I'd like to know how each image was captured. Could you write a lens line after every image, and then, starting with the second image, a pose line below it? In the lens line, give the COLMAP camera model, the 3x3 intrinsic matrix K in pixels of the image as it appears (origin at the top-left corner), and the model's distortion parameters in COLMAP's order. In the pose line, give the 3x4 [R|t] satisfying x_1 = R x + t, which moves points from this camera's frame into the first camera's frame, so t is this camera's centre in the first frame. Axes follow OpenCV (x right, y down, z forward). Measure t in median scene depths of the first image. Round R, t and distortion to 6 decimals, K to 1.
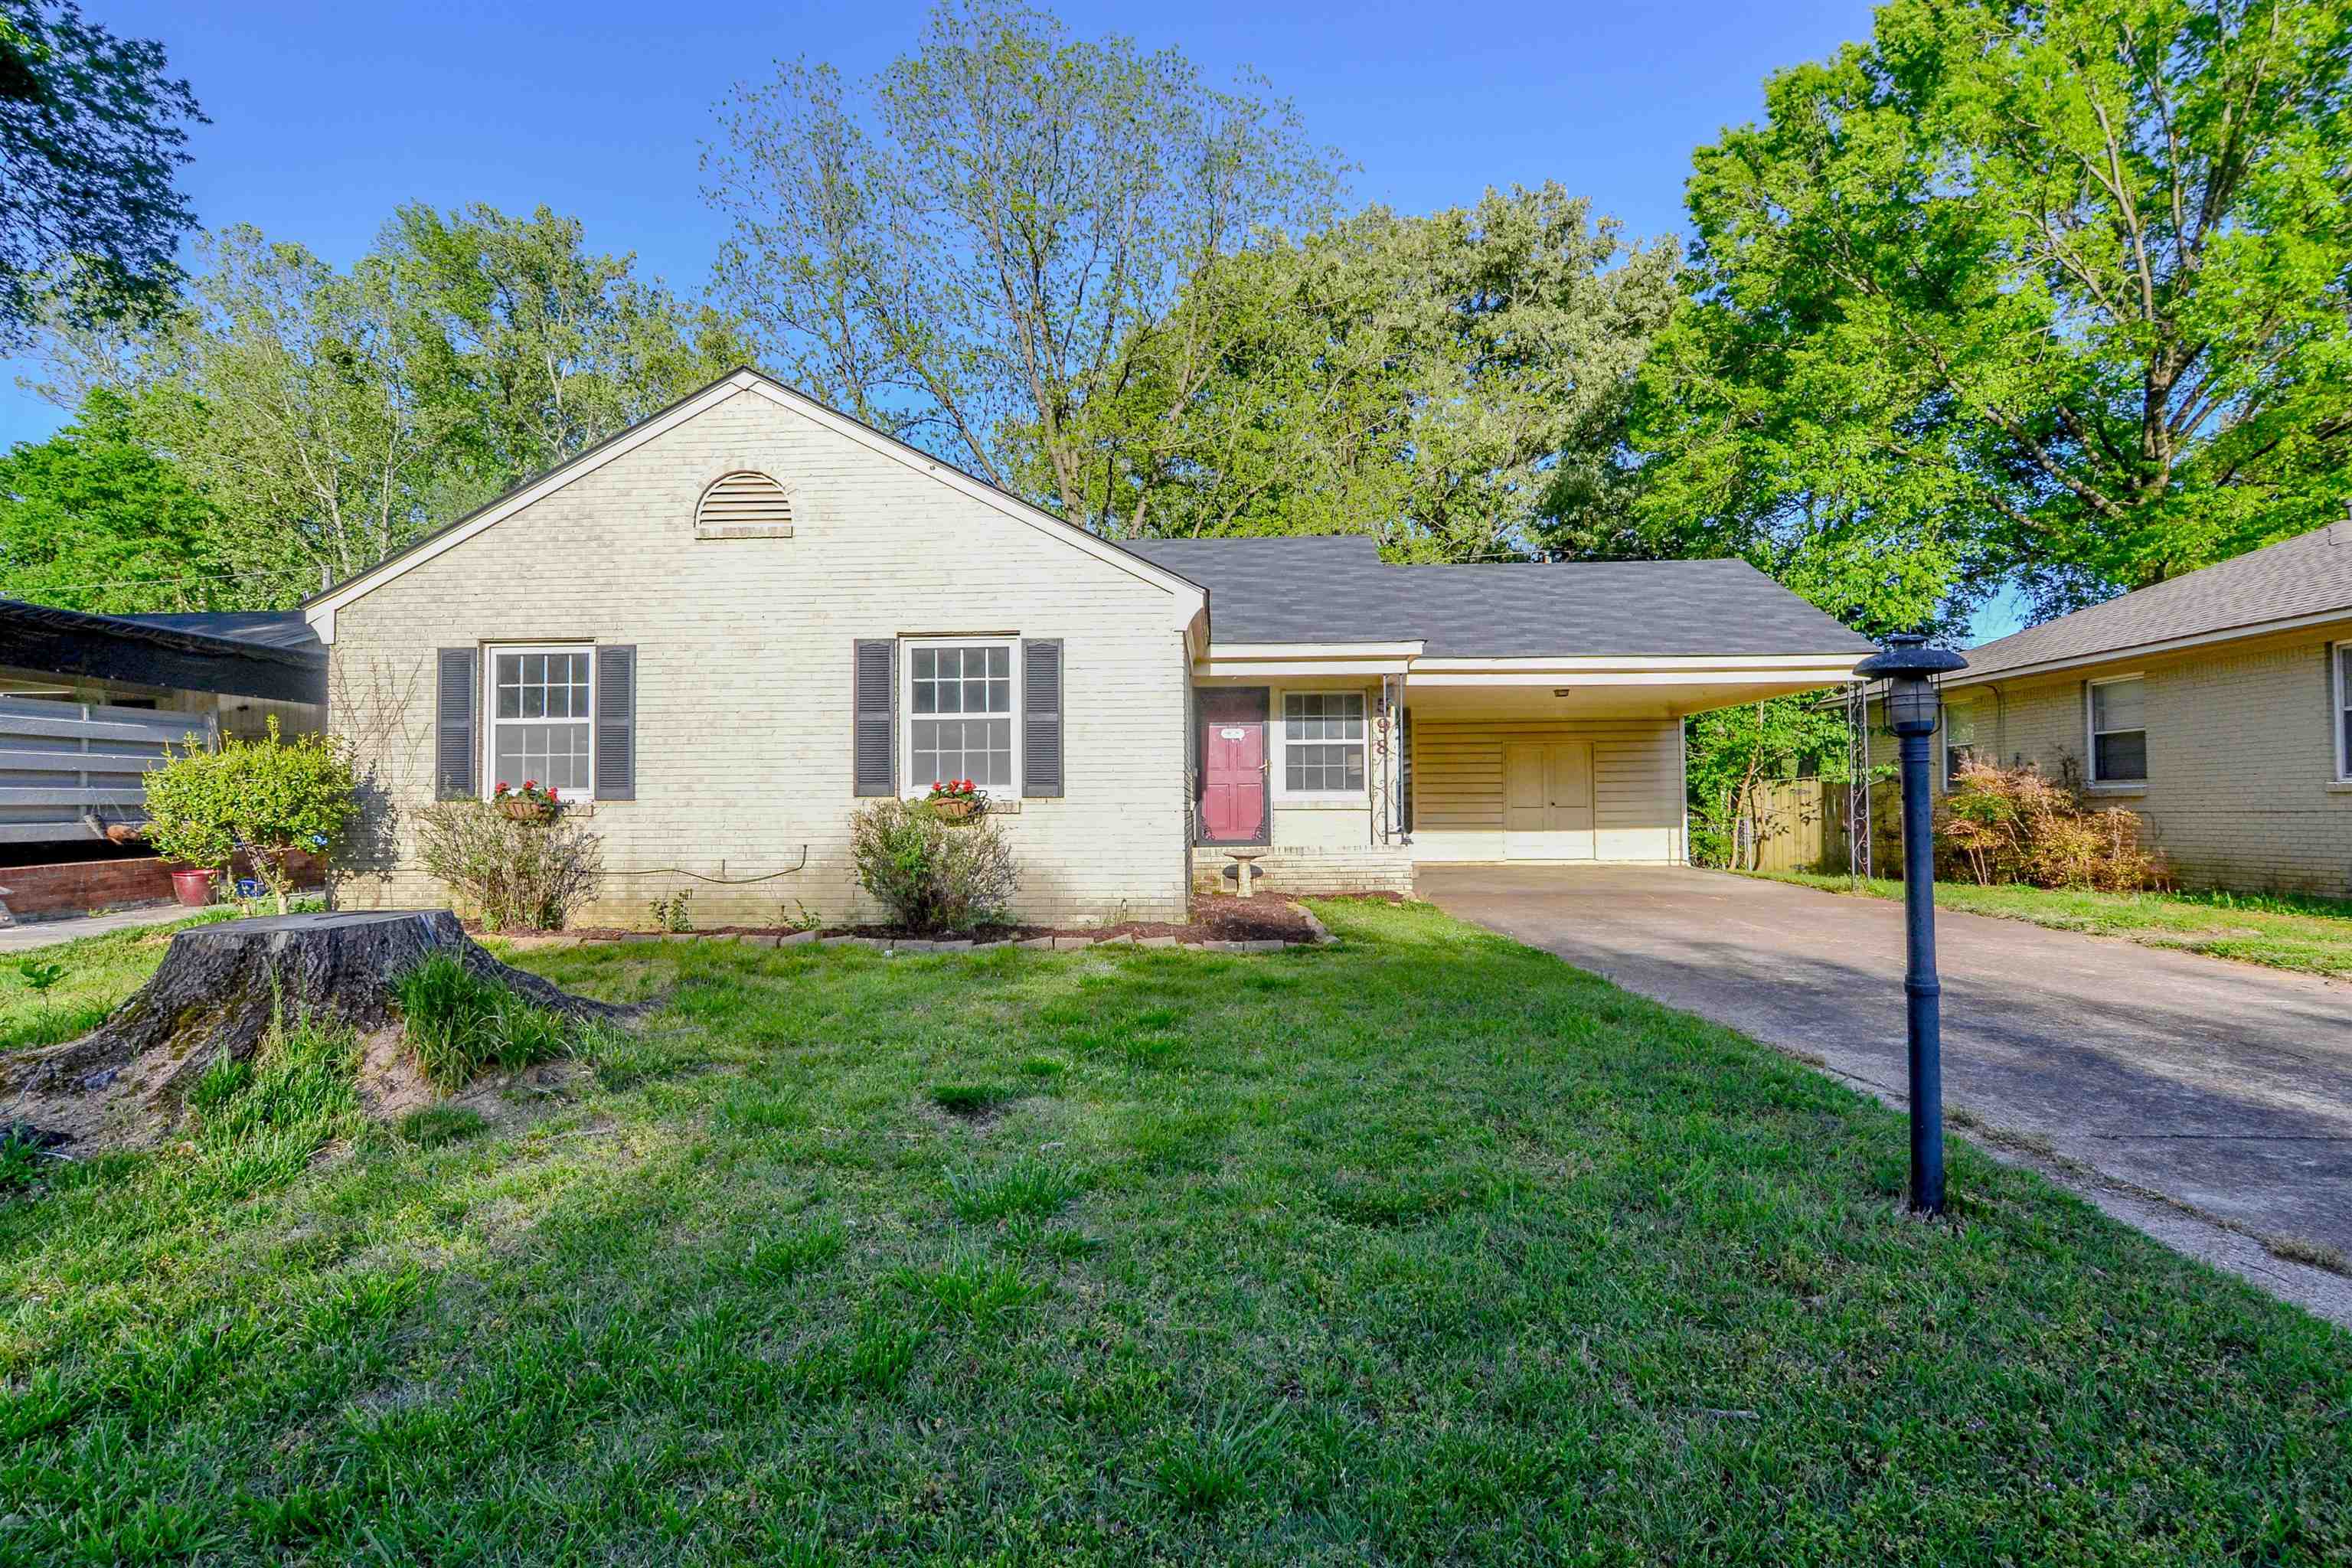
lens RADIAL K [[1159.5, 0, 1180.6], [0, 1159.5, 784.8], [0, 0, 1]] dist [-0.030181, 0.005701]
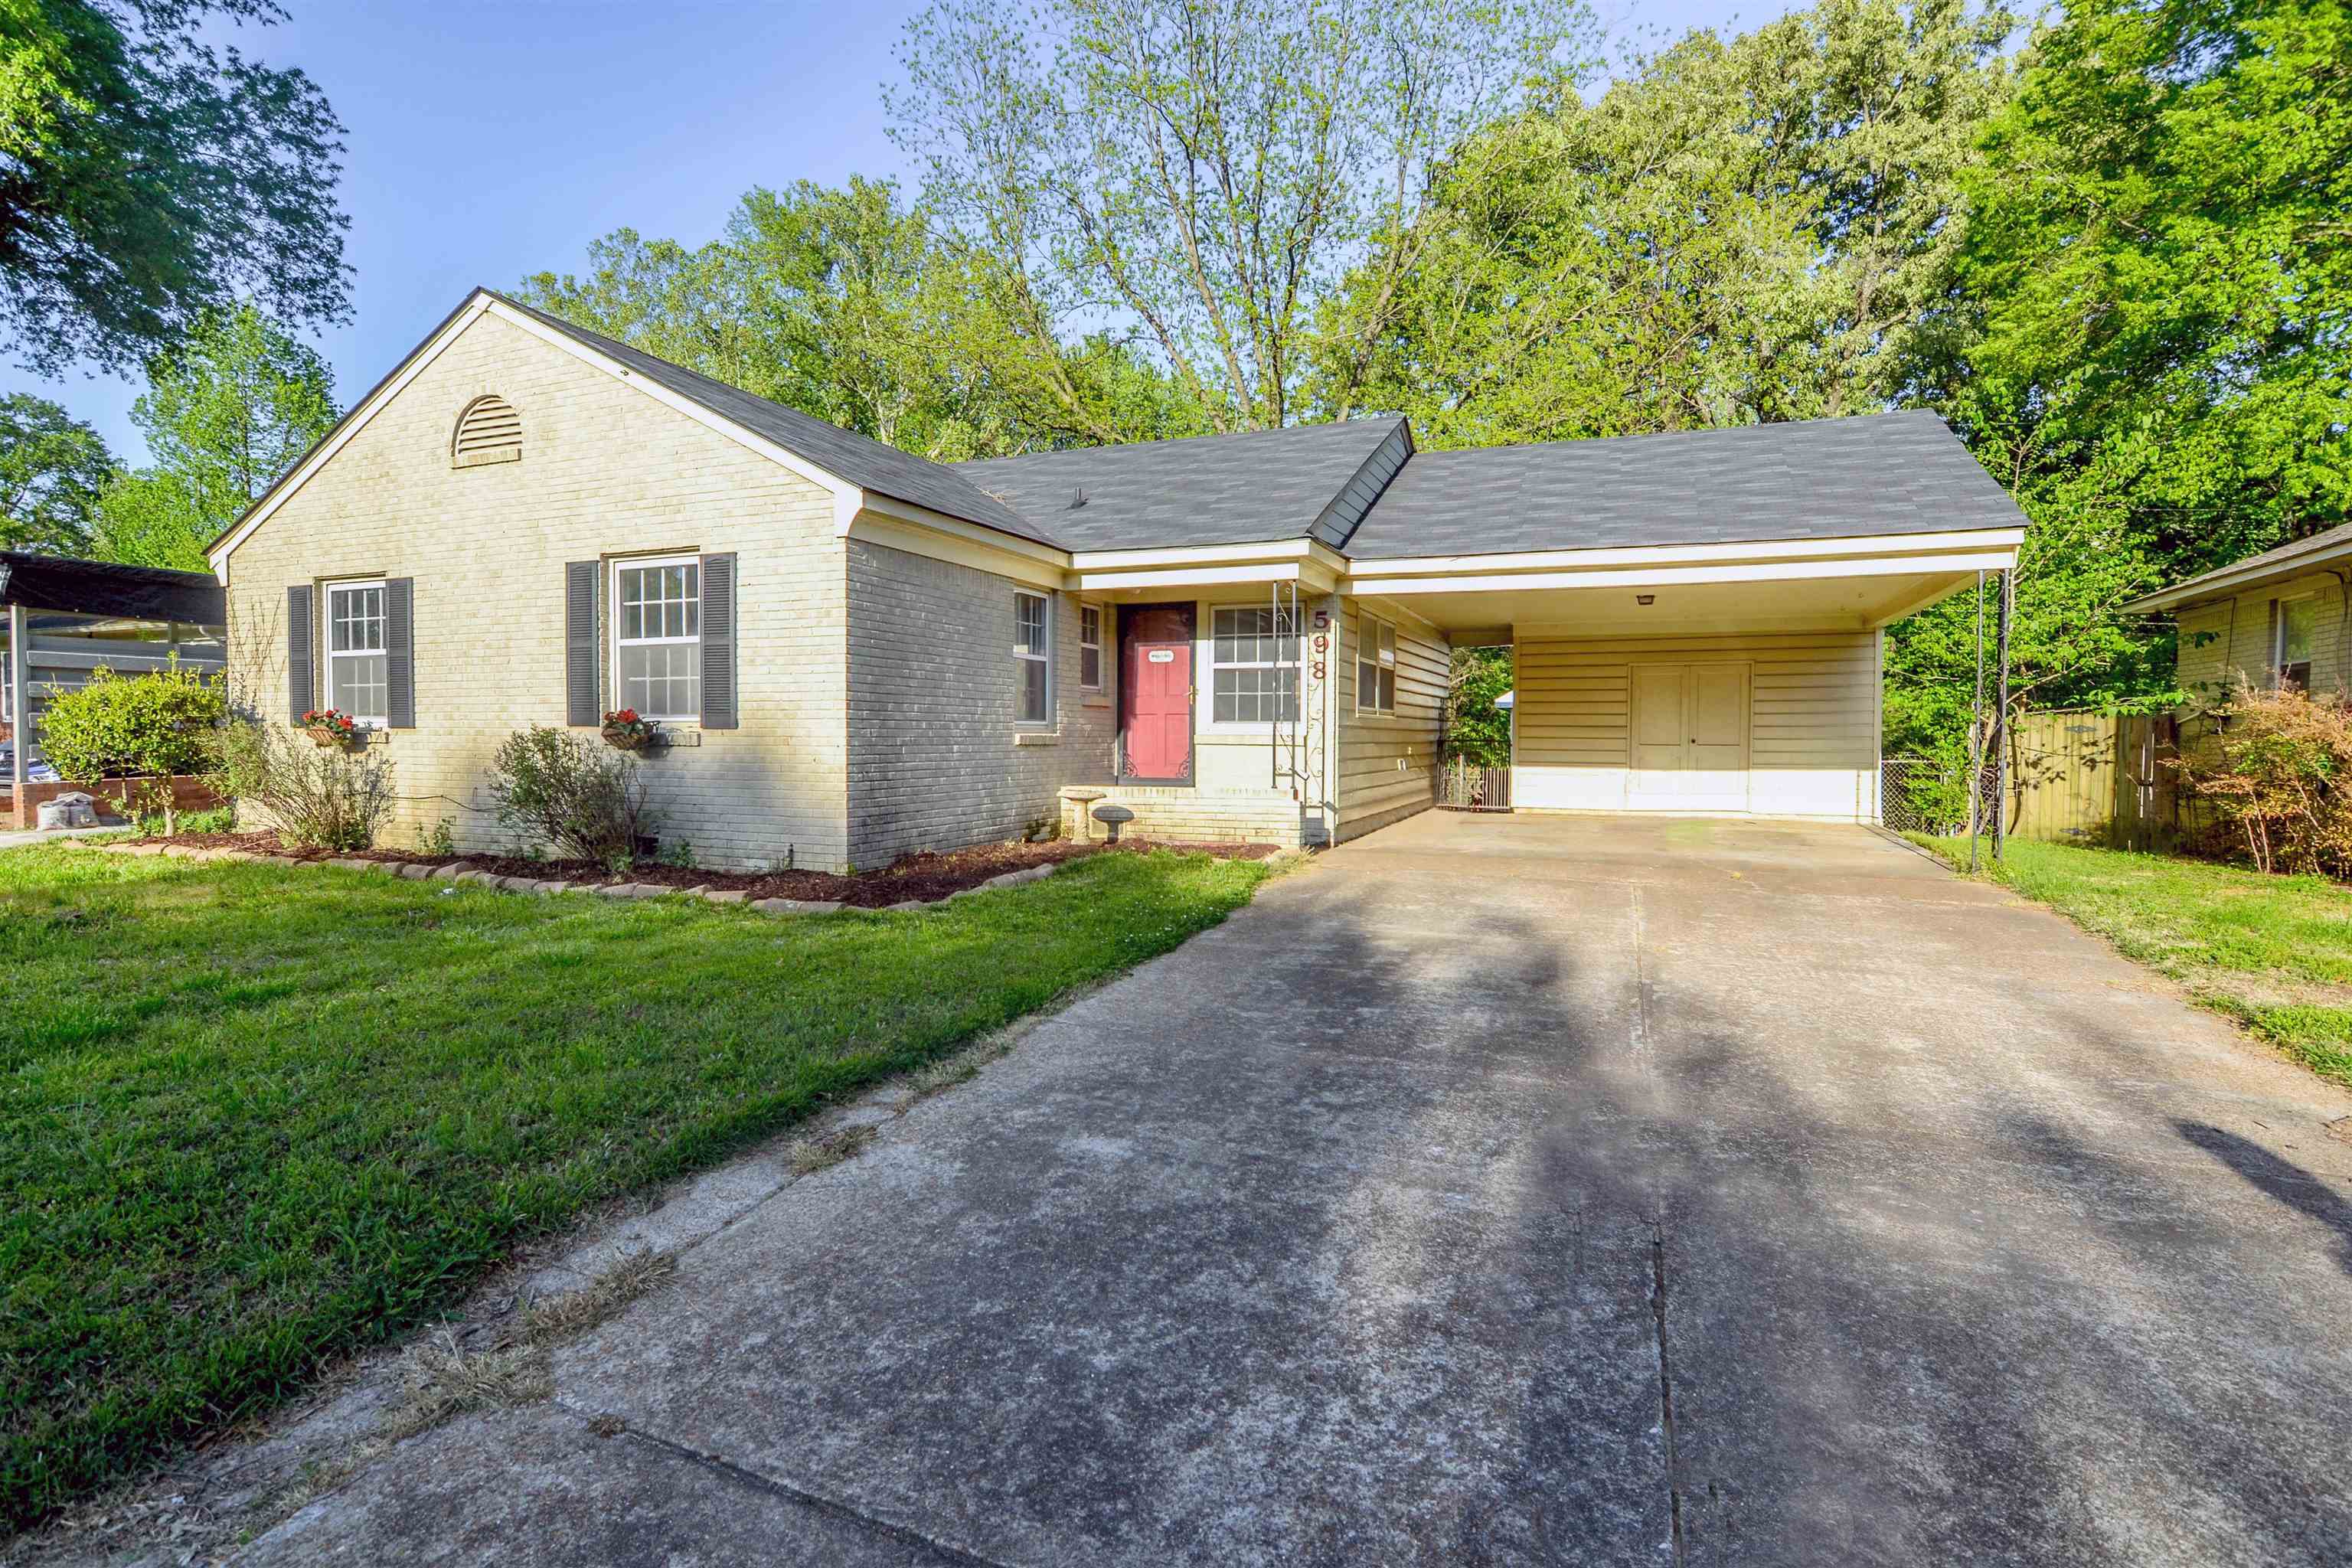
lens RADIAL K [[1159.5, 0, 1174.3], [0, 1159.5, 777.8], [0, 0, 1]] dist [-0.030181, 0.005701]
pose [[0.939992, 0.023730, -0.340370, 0.359405], [-0.004389, 0.998337, 0.057481, -0.002883], [0.341168, -0.052538, 0.938533, 0.182283]]
